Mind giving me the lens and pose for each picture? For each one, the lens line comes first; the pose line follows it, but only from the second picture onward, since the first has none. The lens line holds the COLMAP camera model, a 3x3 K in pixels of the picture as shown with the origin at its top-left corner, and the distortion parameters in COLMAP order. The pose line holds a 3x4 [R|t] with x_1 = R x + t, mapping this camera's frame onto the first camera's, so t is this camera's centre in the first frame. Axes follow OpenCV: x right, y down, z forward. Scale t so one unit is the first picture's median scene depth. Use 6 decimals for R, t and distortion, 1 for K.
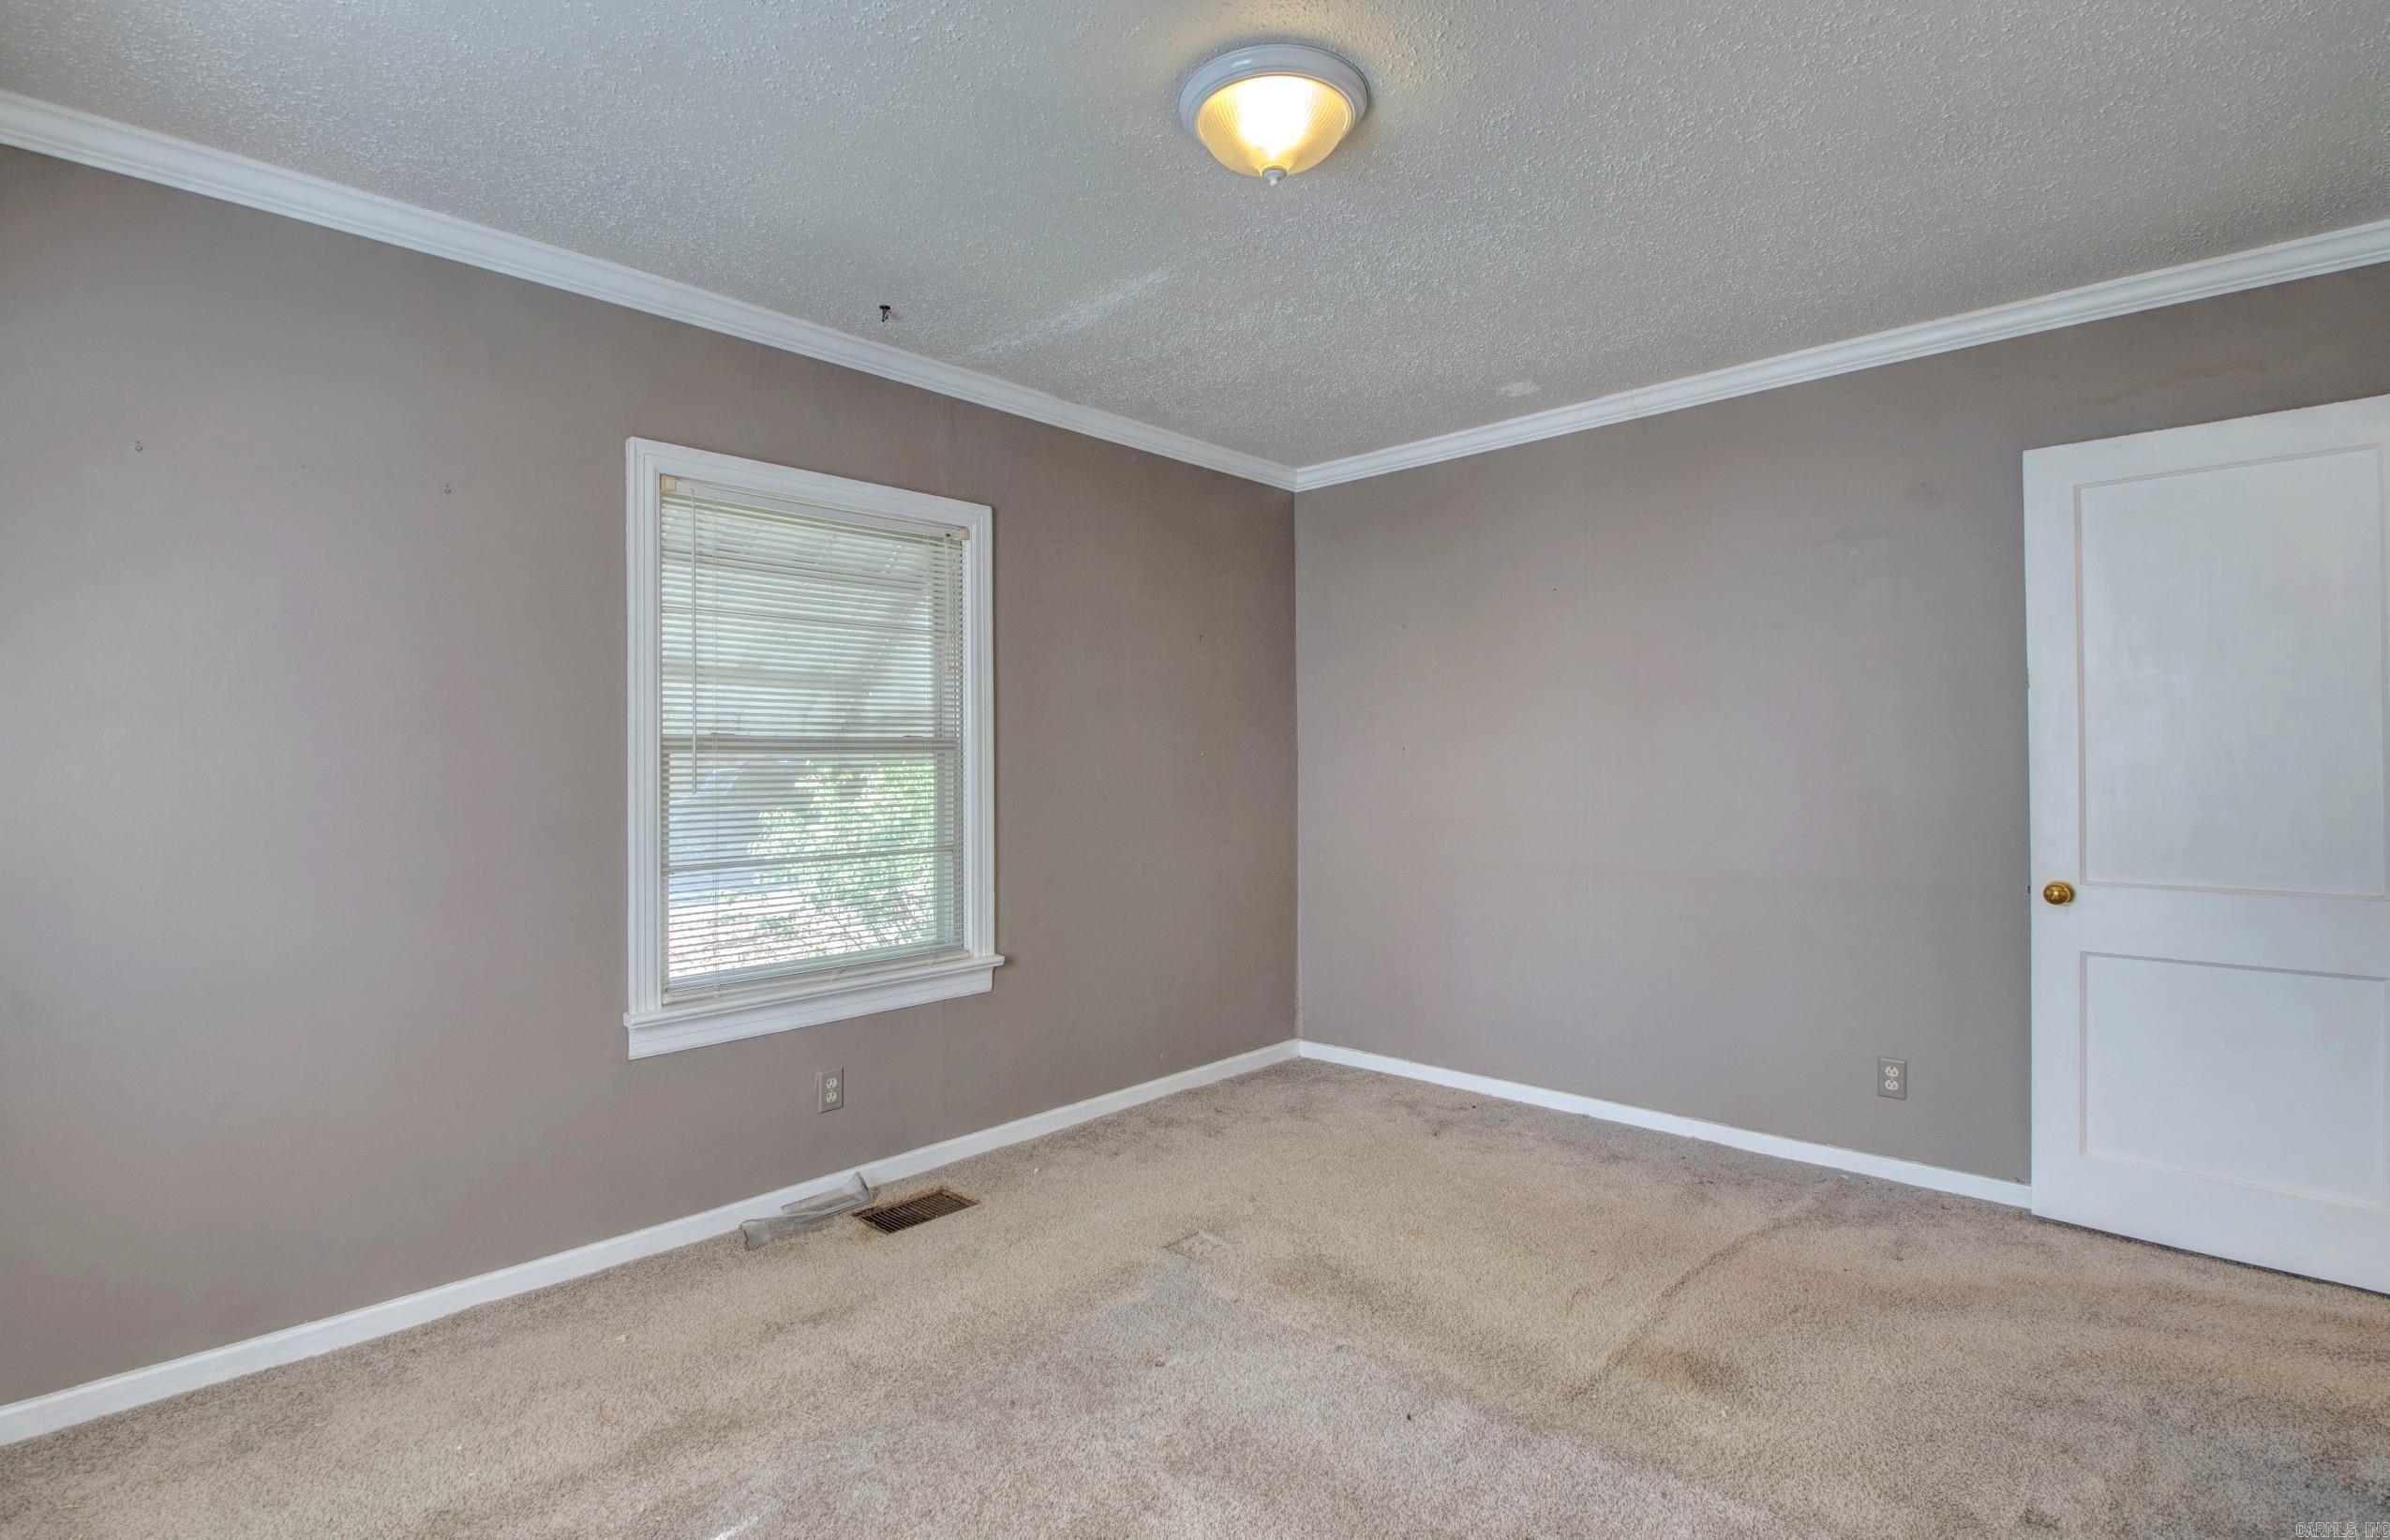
lens RADIAL K [[1143.9, 0, 1196.2], [0, 1143.9, 751.0], [0, 0, 1]] dist [-0.006363, -0.014909]
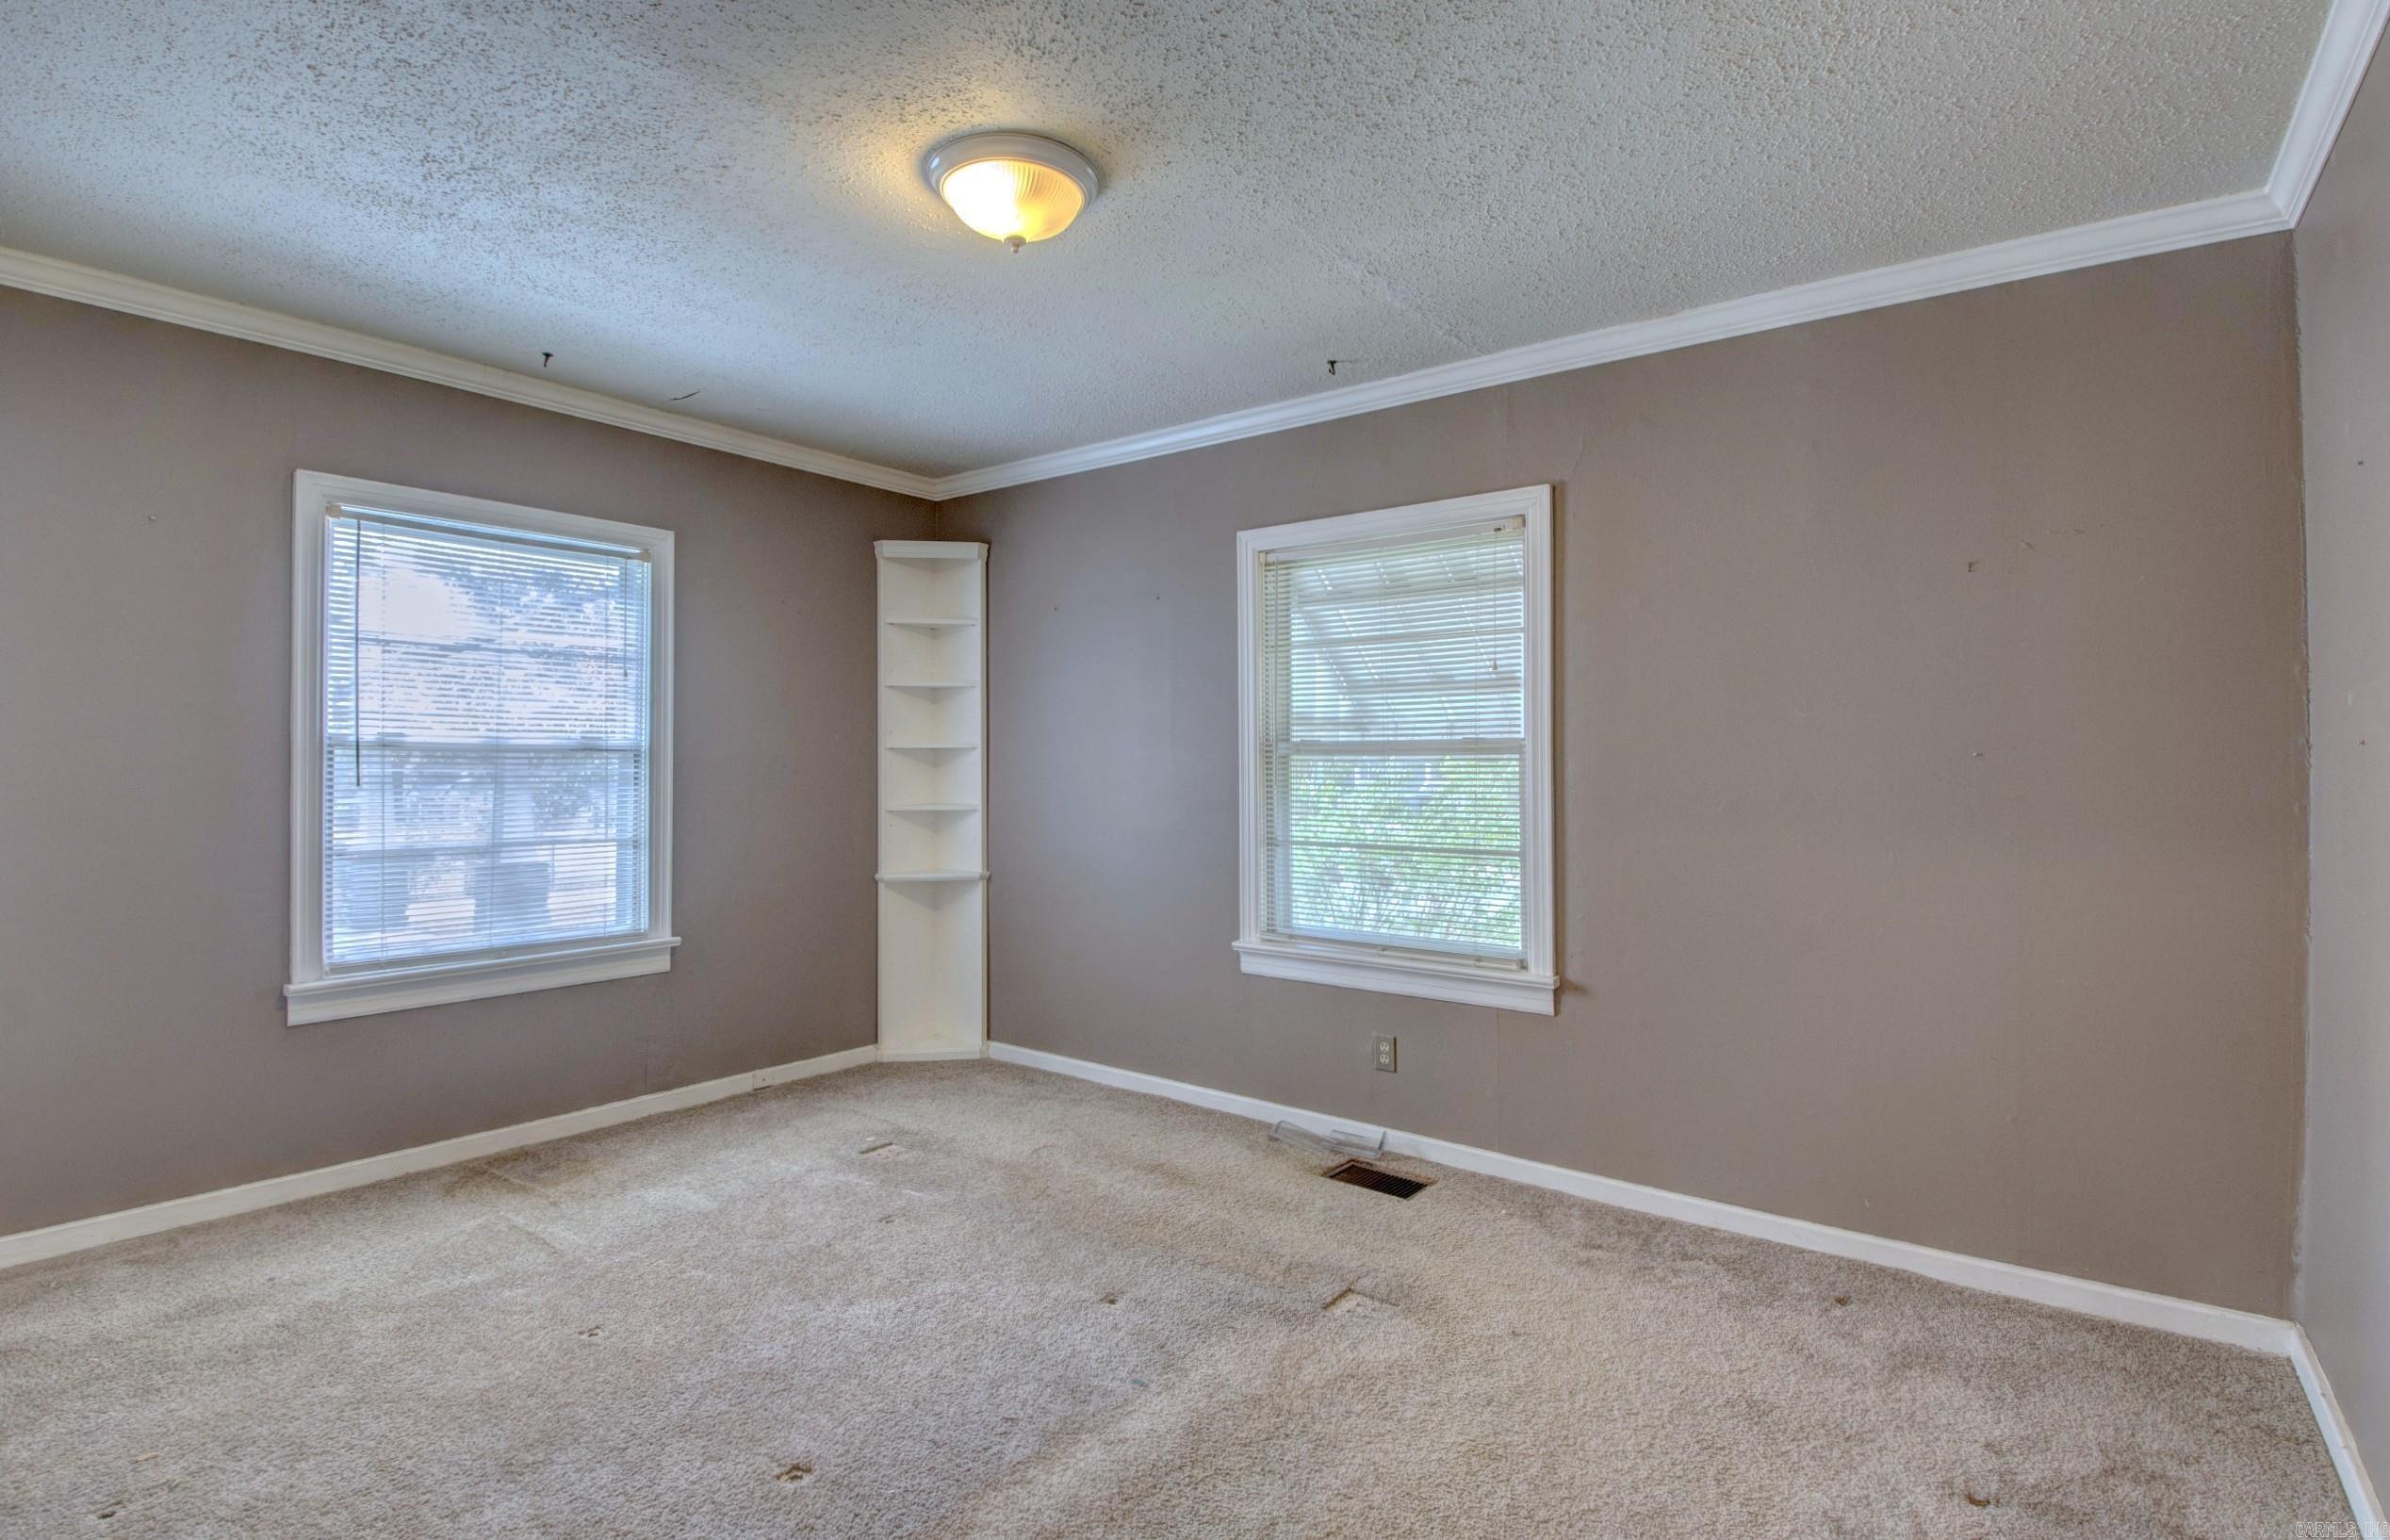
lens RADIAL K [[1143.9, 0, 1142.7], [0, 1143.9, 754.7], [0, 0, 1]] dist [-0.006363, -0.014909]
pose [[0.056100, -0.001079, -0.998425, 0.791350], [0.008963, 0.999960, -0.000577, 0.000802], [0.998385, -0.008917, 0.056107, 0.699466]]
